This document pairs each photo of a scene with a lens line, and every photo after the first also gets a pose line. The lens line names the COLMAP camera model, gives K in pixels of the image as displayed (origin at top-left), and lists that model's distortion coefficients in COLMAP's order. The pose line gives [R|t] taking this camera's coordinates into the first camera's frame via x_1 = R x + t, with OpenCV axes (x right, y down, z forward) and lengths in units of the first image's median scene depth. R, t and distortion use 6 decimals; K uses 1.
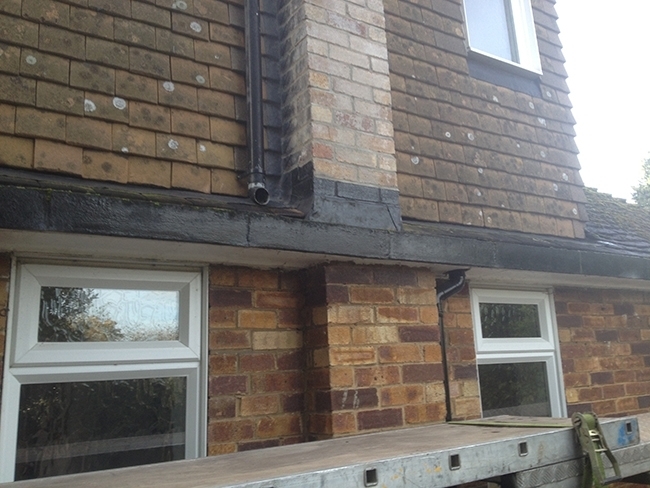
lens RADIAL K [[602.9, 0, 330.7], [0, 602.9, 240.1], [0, 0, 1]] dist [0.135360, -0.272093]
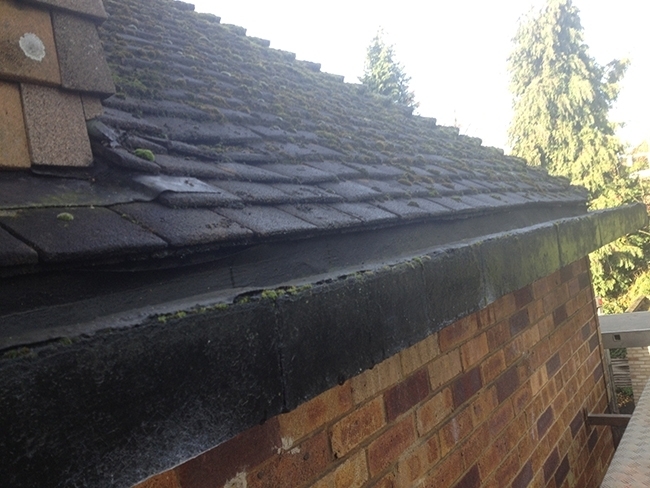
lens RADIAL K [[602.9, 0, 330.7], [0, 602.9, 240.1], [0, 0, 1]] dist [0.135360, -0.272093]
pose [[0.918338, -0.082921, 0.387014, 0.149862], [0.014610, 0.984244, 0.176213, -0.005533], [-0.395528, -0.156168, 0.905080, 0.272690]]
